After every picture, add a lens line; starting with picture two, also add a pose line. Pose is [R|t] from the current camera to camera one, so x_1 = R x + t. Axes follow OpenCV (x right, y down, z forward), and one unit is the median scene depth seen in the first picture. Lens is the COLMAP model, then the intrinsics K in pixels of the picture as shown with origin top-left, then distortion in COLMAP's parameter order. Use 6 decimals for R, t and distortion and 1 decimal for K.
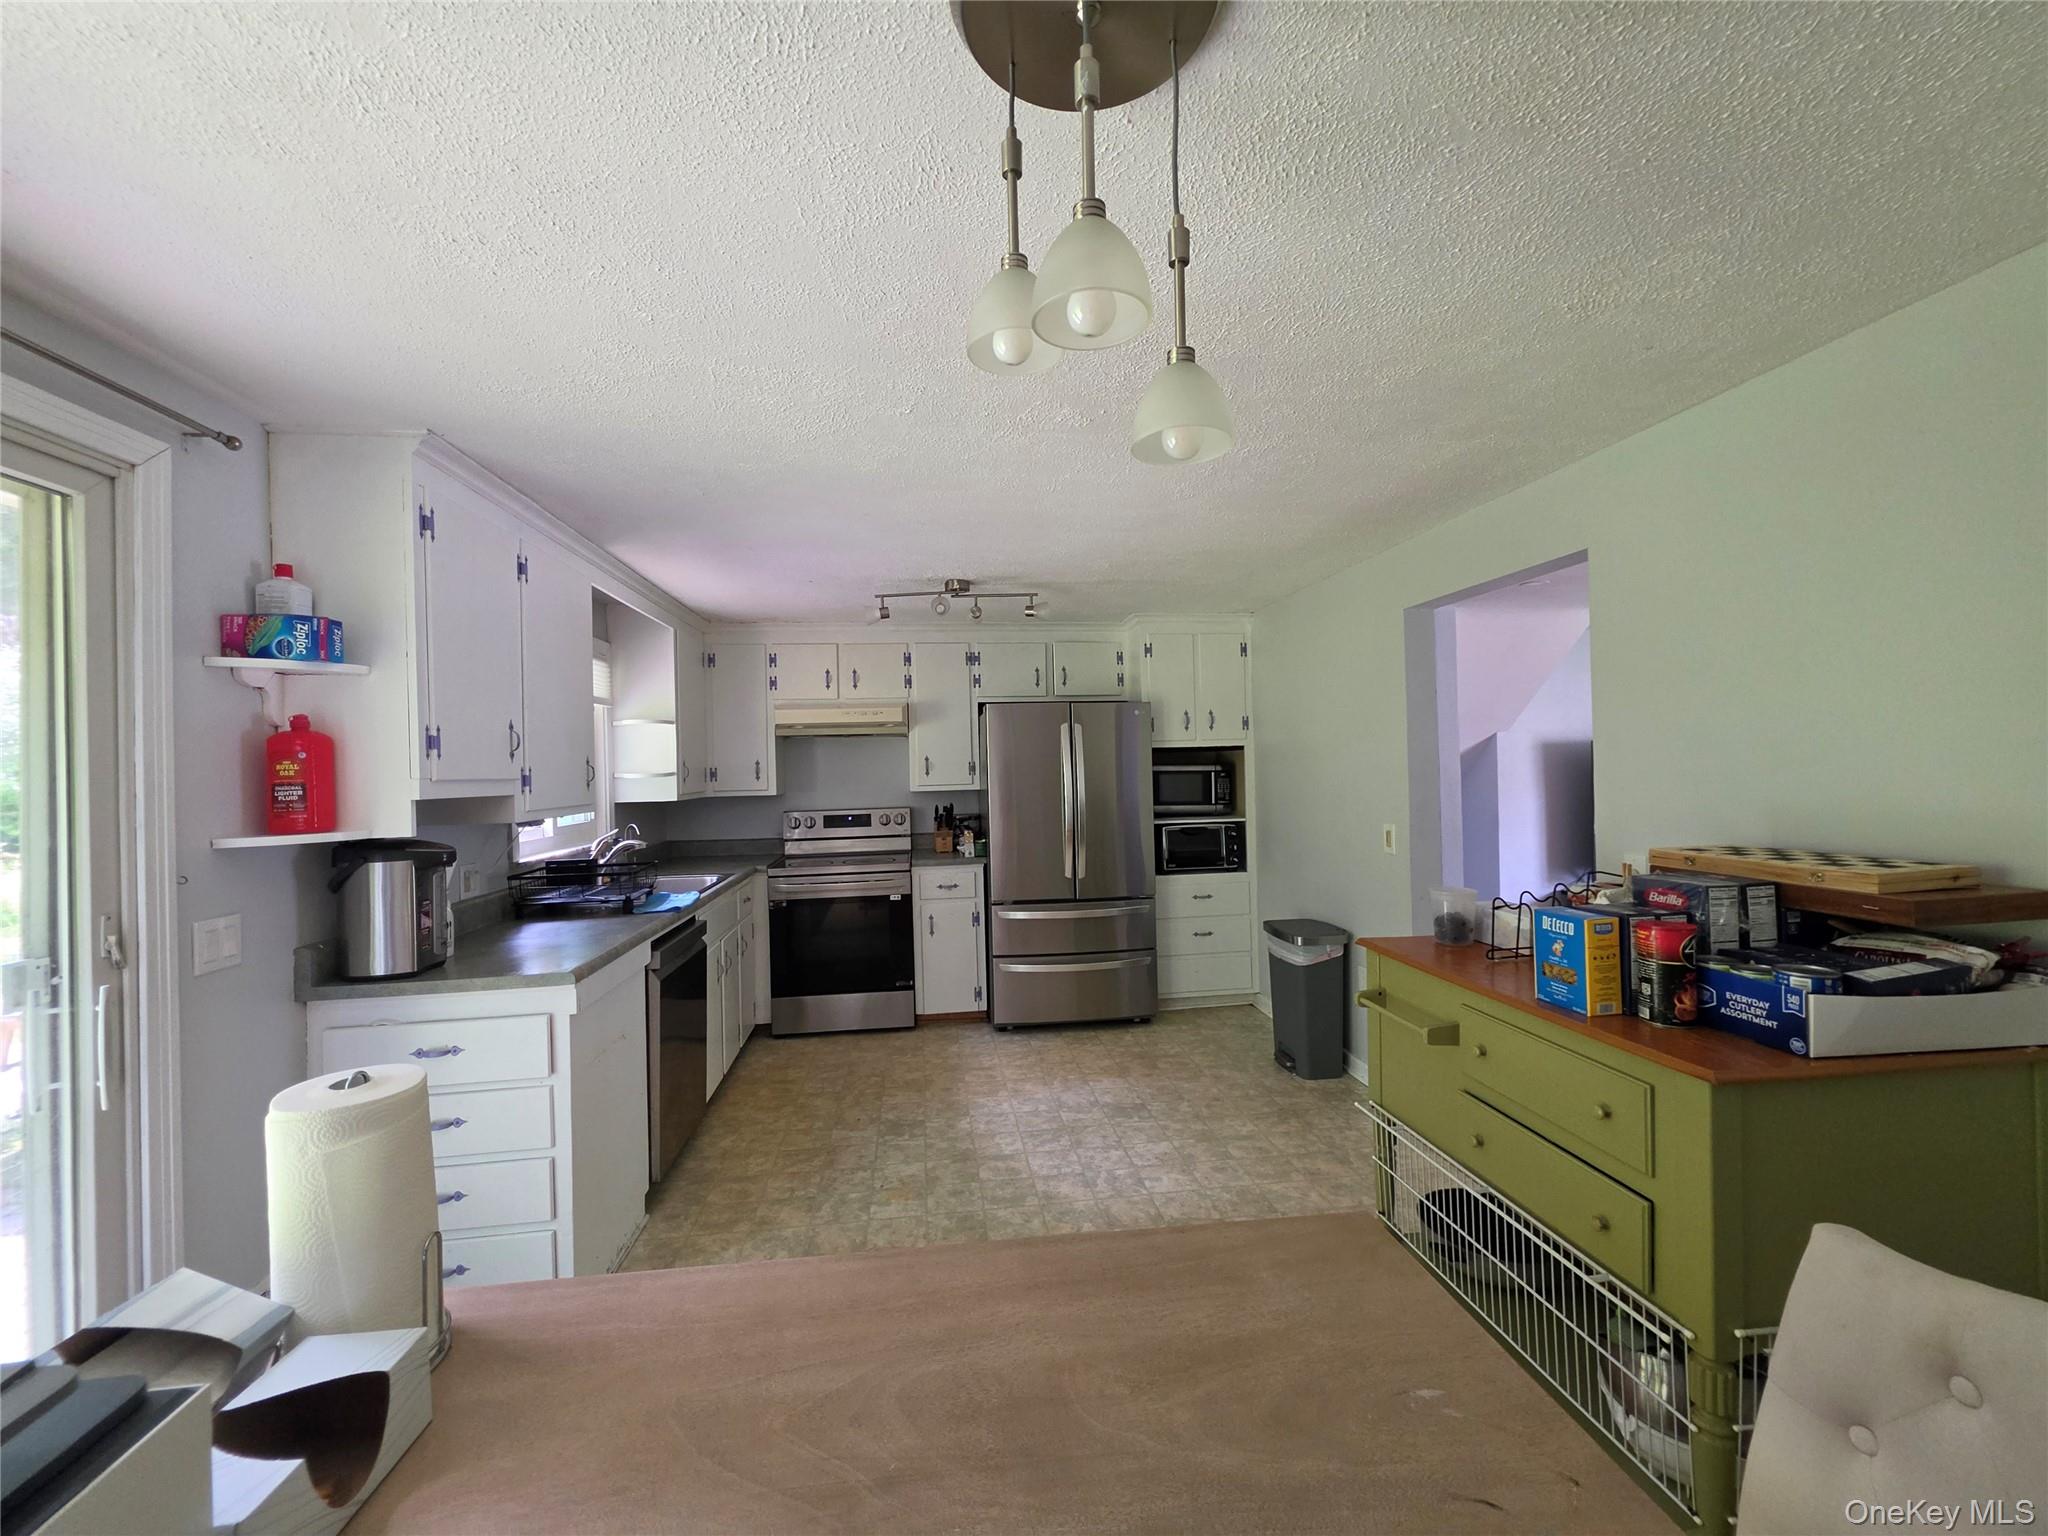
lens RADIAL K [[824.6, 0, 1015.9], [0, 824.6, 766.0], [0, 0, 1]] dist [-0.003774, -0.000308]
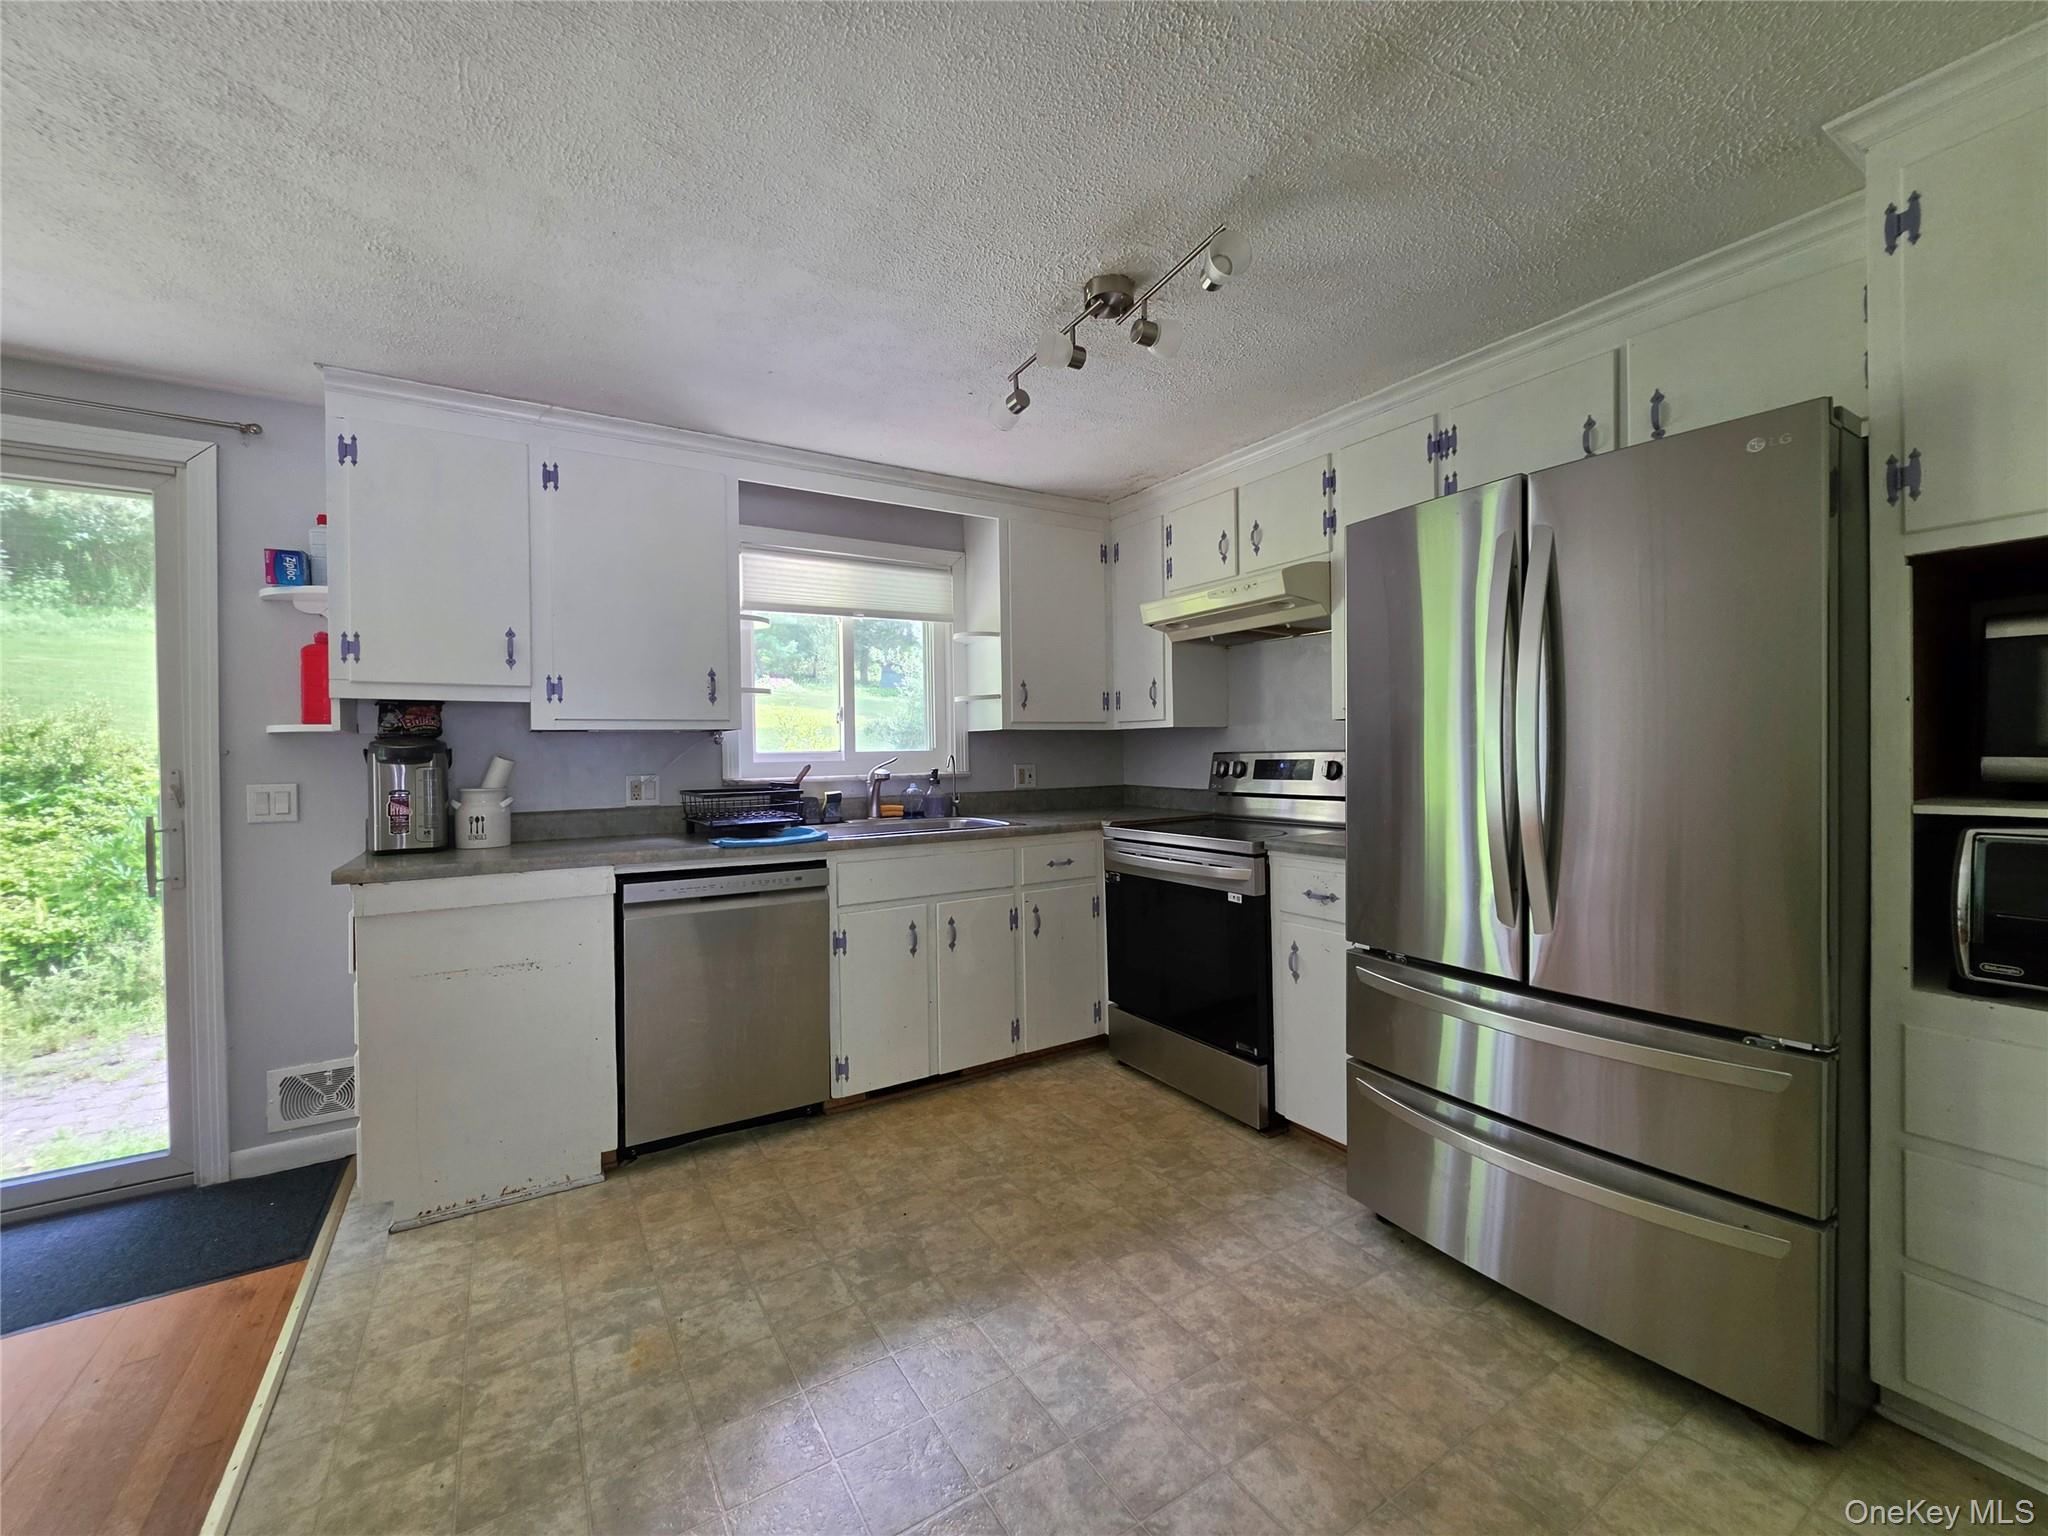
lens RADIAL K [[824.6, 0, 1016.0], [0, 824.6, 759.7], [0, 0, 1]] dist [-0.003774, -0.000308]
pose [[0.421153, 0.028996, -0.906526, 0.359226], [0.004825, 0.999403, 0.034208, 0.047198], [0.906977, -0.018780, 0.420762, 0.704412]]
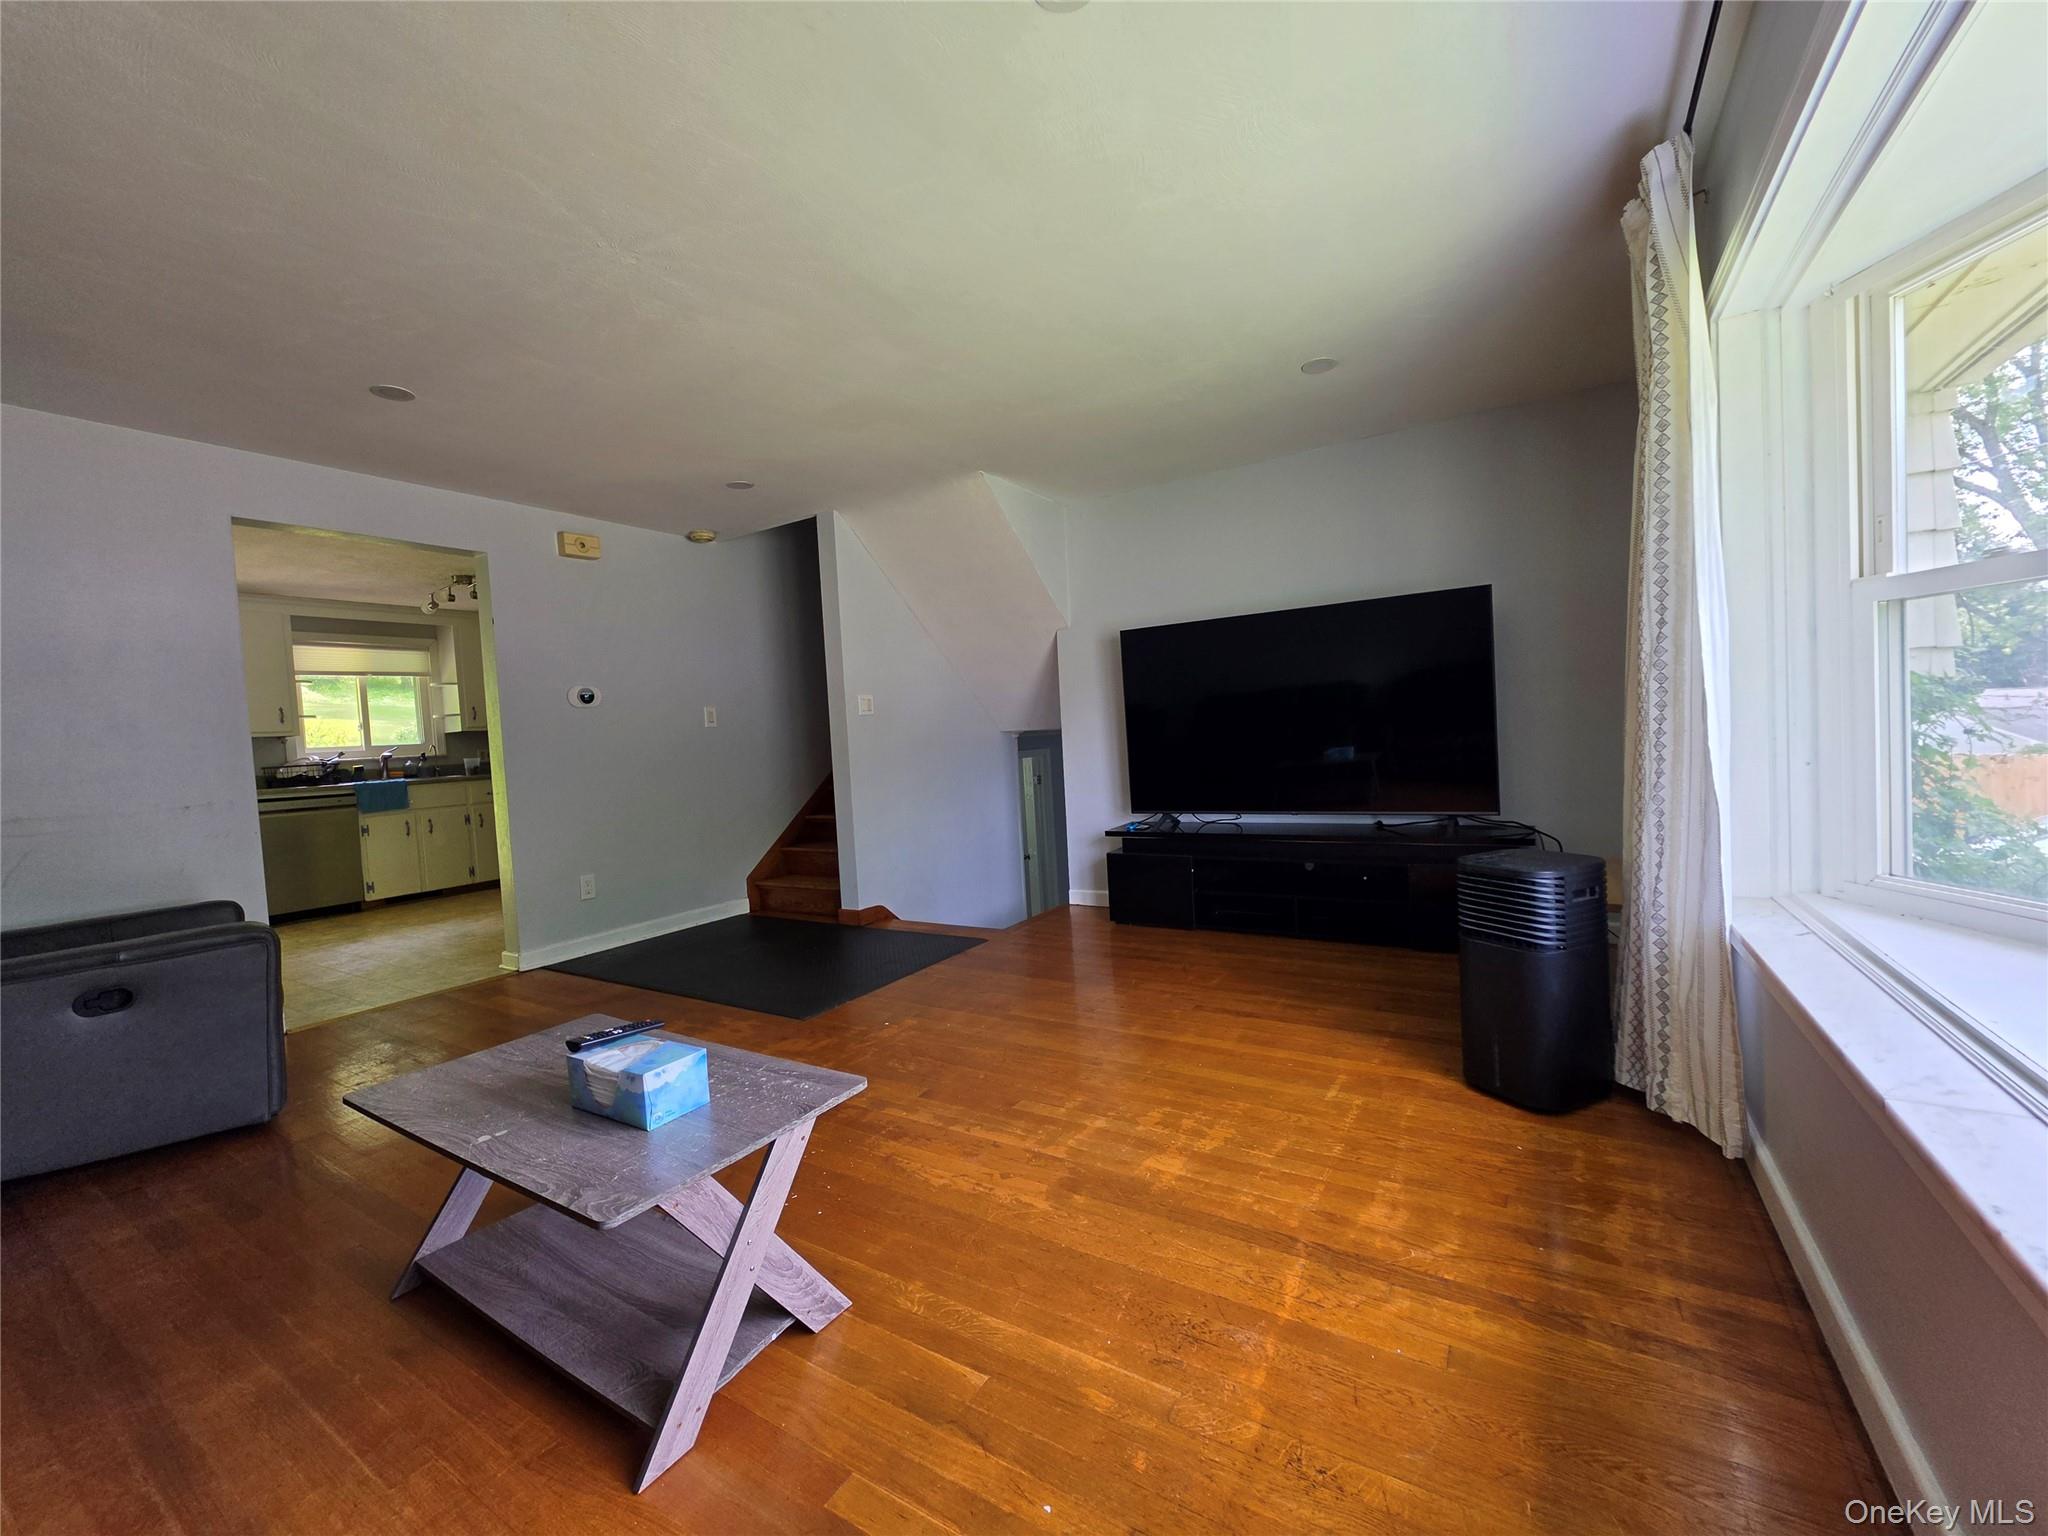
lens RADIAL K [[824.6, 0, 1023.0], [0, 824.6, 762.8], [0, 0, 1]] dist [-0.003774, -0.000308]
pose [[0.771749, -0.001144, -0.635926, 1.574302], [0.043752, 0.997724, 0.051302, 0.073824], [0.634420, -0.067415, 0.770043, 0.468729]]
